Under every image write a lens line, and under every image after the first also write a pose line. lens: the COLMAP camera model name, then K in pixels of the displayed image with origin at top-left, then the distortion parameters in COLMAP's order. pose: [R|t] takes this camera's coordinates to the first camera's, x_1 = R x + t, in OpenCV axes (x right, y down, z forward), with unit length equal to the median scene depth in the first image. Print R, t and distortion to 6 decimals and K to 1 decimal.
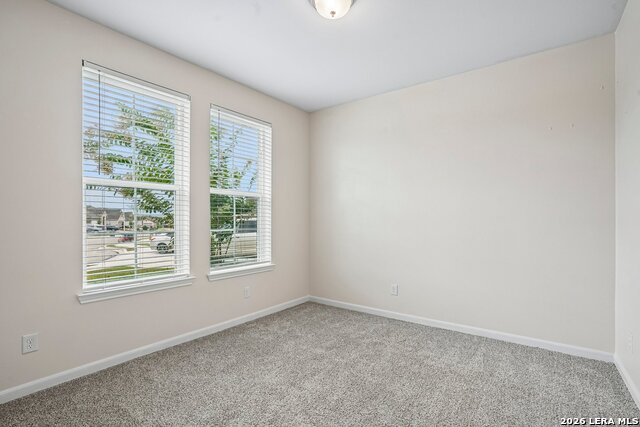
lens RADIAL K [[294.0, 0, 320.9], [0, 294.0, 216.0], [0, 0, 1]] dist [-0.000334, 0.000933]
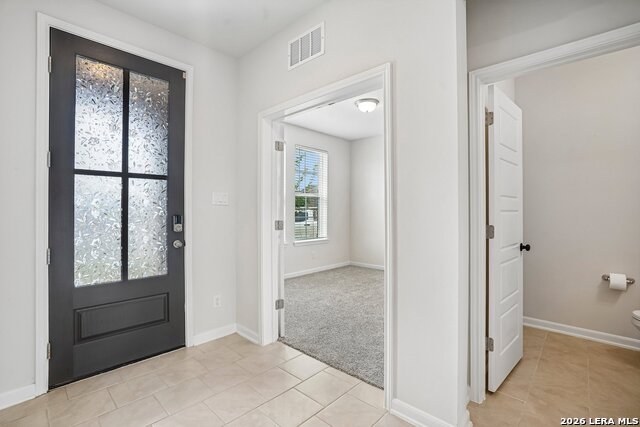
lens RADIAL K [[294.0, 0, 319.3], [0, 294.0, 209.7], [0, 0, 1]] dist [-0.000334, 0.000933]
pose [[0.993722, 0.006001, -0.111712, -0.033144], [-0.005161, 0.999956, 0.007805, -0.008698], [0.111754, -0.007179, 0.993710, -0.608404]]
